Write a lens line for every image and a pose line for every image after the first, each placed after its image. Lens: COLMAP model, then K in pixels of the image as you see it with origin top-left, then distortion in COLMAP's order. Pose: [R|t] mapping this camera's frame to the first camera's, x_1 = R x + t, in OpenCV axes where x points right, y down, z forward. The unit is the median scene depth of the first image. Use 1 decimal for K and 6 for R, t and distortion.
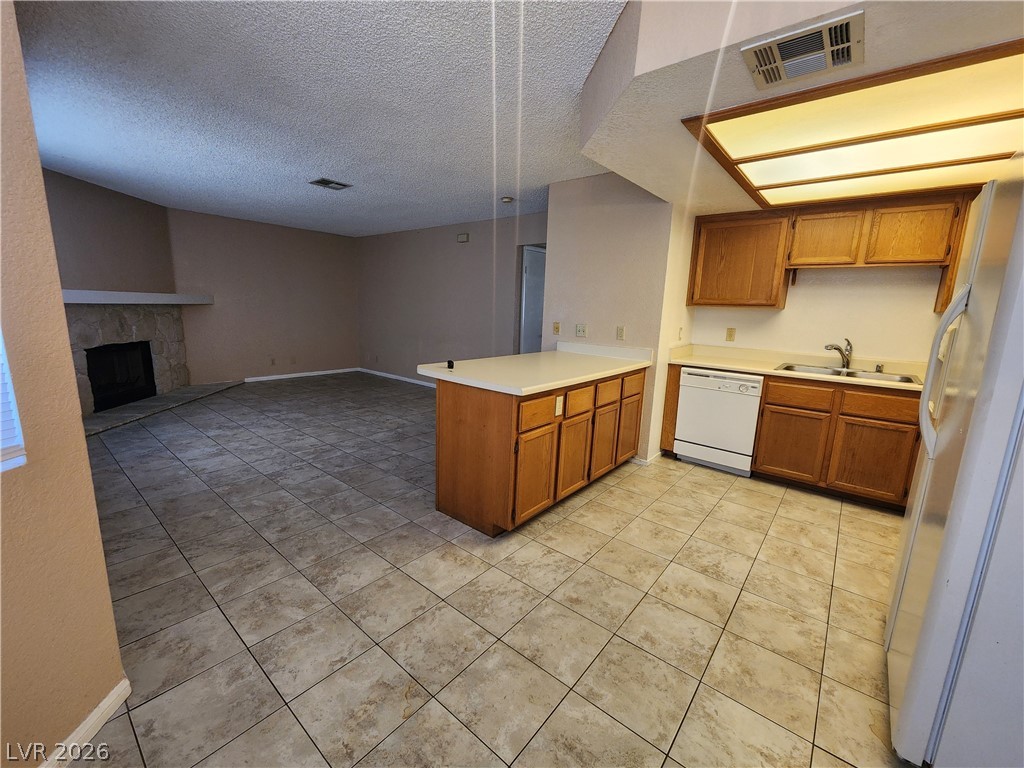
lens RADIAL K [[419.1, 0, 511.8], [0, 419.1, 385.2], [0, 0, 1]] dist [0.000807, -0.001548]
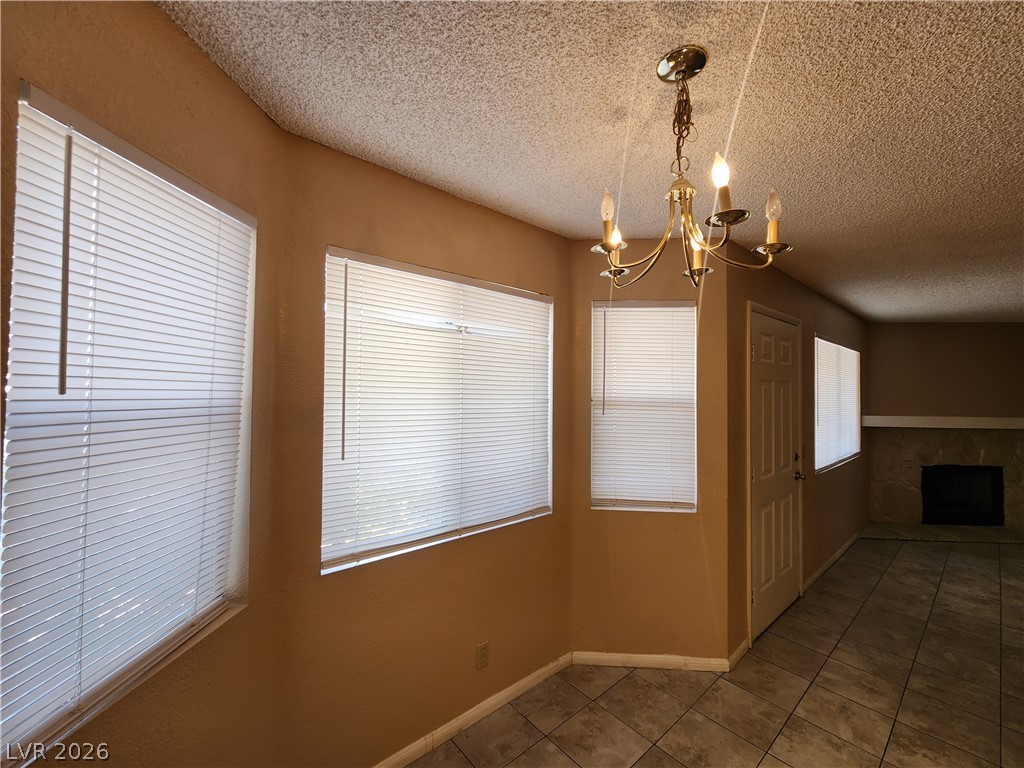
lens RADIAL K [[419.1, 0, 513.6], [0, 419.1, 381.8], [0, 0, 1]] dist [0.000807, -0.001548]
pose [[-0.164836, -0.059906, -0.984500, 0.438534], [-0.198117, 0.979822, -0.026450, -0.086400], [0.966219, 0.190686, -0.173379, 0.107961]]
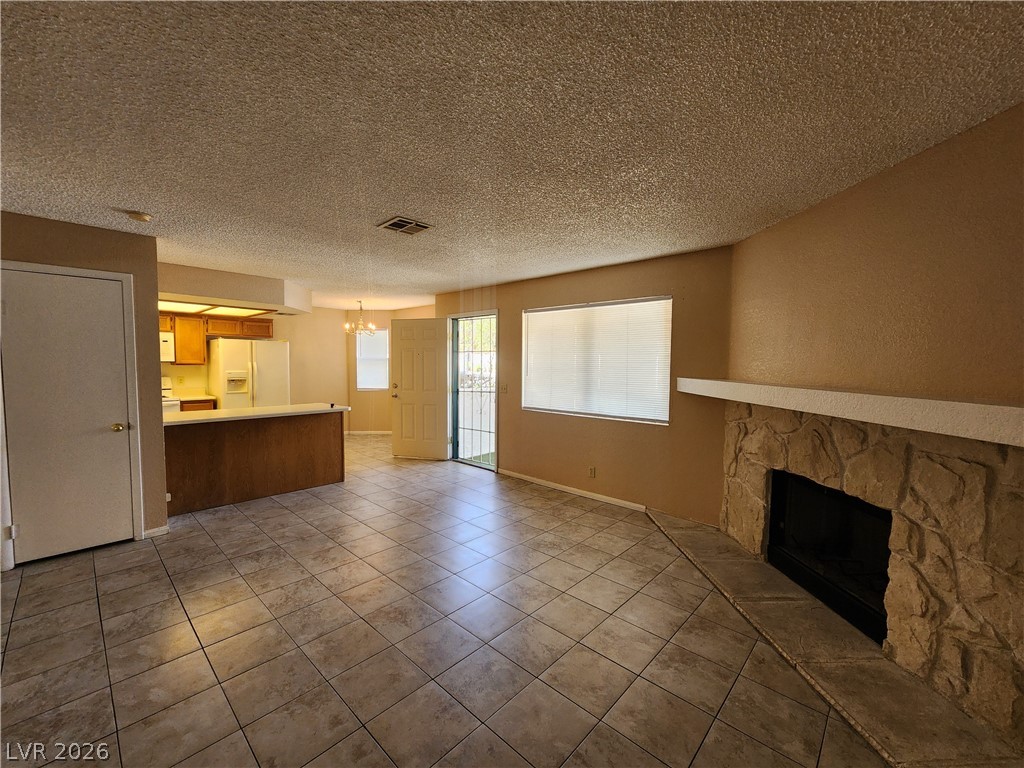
lens RADIAL K [[419.1, 0, 511.3], [0, 419.1, 384.6], [0, 0, 1]] dist [0.000807, -0.001548]
pose [[-0.997088, -0.045793, 0.060972, -0.908937], [-0.030028, 0.970787, 0.238058, -0.525182], [-0.070092, 0.235534, -0.969335, 2.375475]]
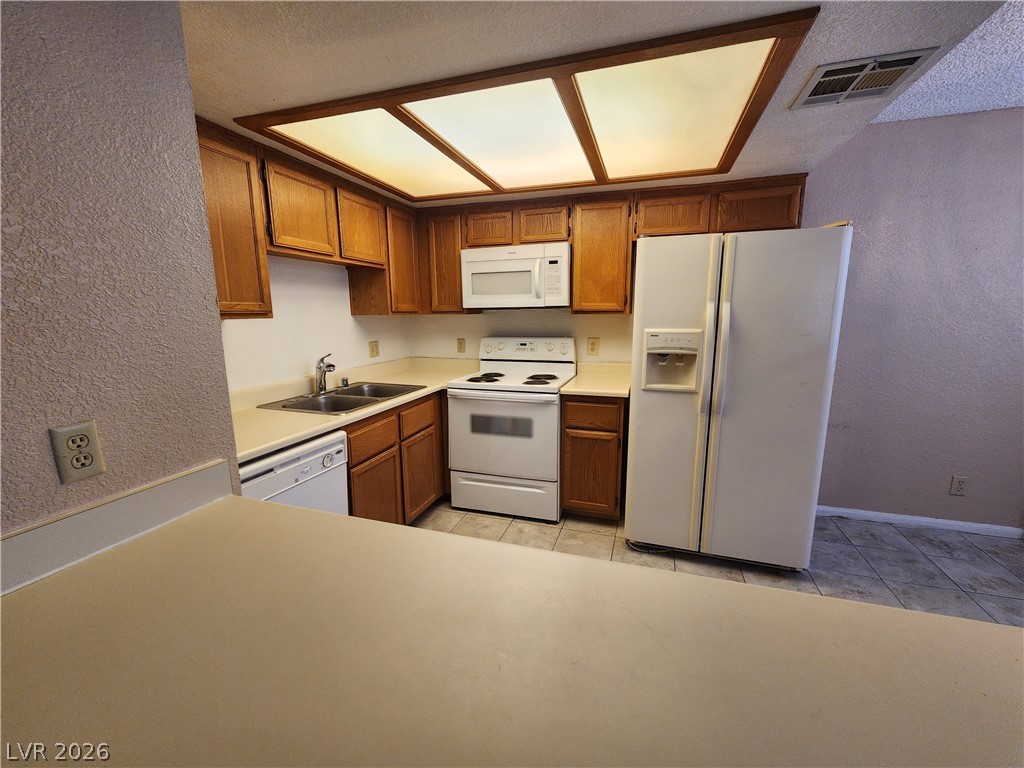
lens RADIAL K [[419.1, 0, 513.2], [0, 419.1, 386.5], [0, 0, 1]] dist [0.000807, -0.001548]
pose [[-0.360266, -0.193217, 0.912620, -0.039800], [0.169164, 0.948562, 0.267606, -0.214388], [-0.917383, 0.250792, -0.309049, 0.997360]]
